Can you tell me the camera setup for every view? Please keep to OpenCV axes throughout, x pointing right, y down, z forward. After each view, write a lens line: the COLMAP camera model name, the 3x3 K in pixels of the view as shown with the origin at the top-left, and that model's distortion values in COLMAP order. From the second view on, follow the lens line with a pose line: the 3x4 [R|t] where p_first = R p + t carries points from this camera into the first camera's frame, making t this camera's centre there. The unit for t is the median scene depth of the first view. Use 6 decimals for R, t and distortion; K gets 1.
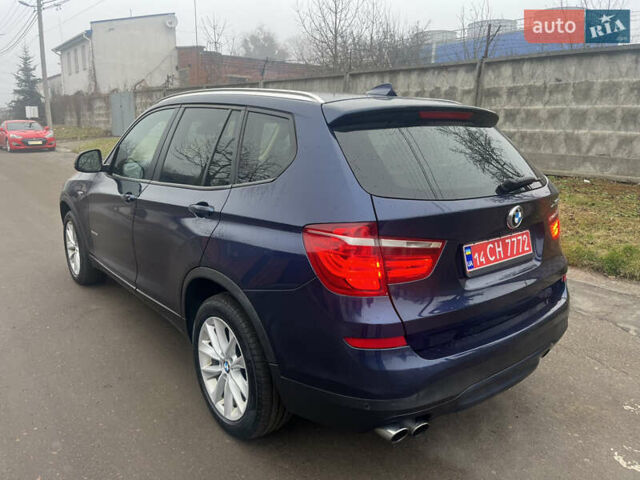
lens RADIAL K [[478.1, 0, 316.8], [0, 478.1, 241.8], [0, 0, 1]] dist [0.074198, -0.098102]
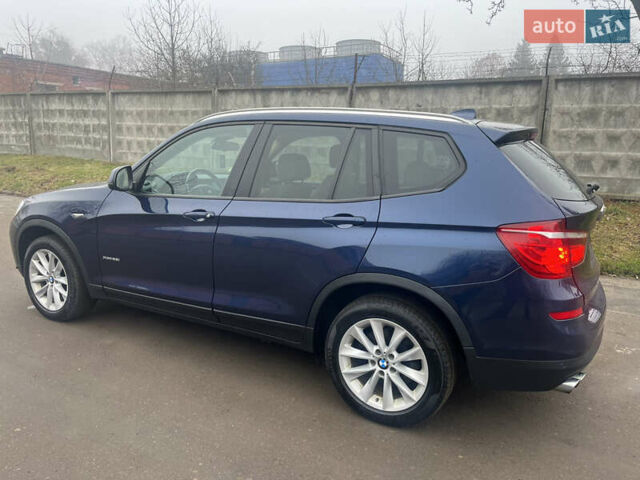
lens RADIAL K [[478.1, 0, 316.8], [0, 478.1, 241.8], [0, 0, 1]] dist [0.074198, -0.098102]
pose [[0.927189, -0.065666, 0.368795, -0.201964], [0.076733, 0.996933, -0.015407, -0.002483], [-0.366652, 0.042584, 0.929383, 0.010402]]
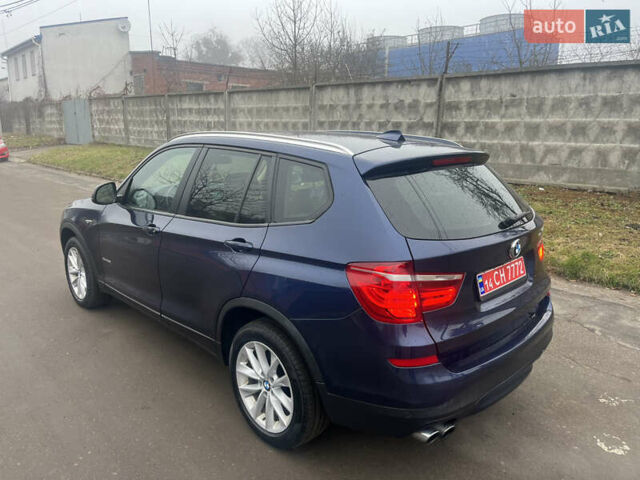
lens RADIAL K [[478.1, 0, 316.8], [0, 478.1, 241.8], [0, 0, 1]] dist [0.074198, -0.098102]
pose [[0.995623, -0.029402, 0.088719, -0.046002], [0.029635, 0.999560, -0.001315, -0.019935], [-0.088641, 0.003938, 0.996056, -0.036933]]
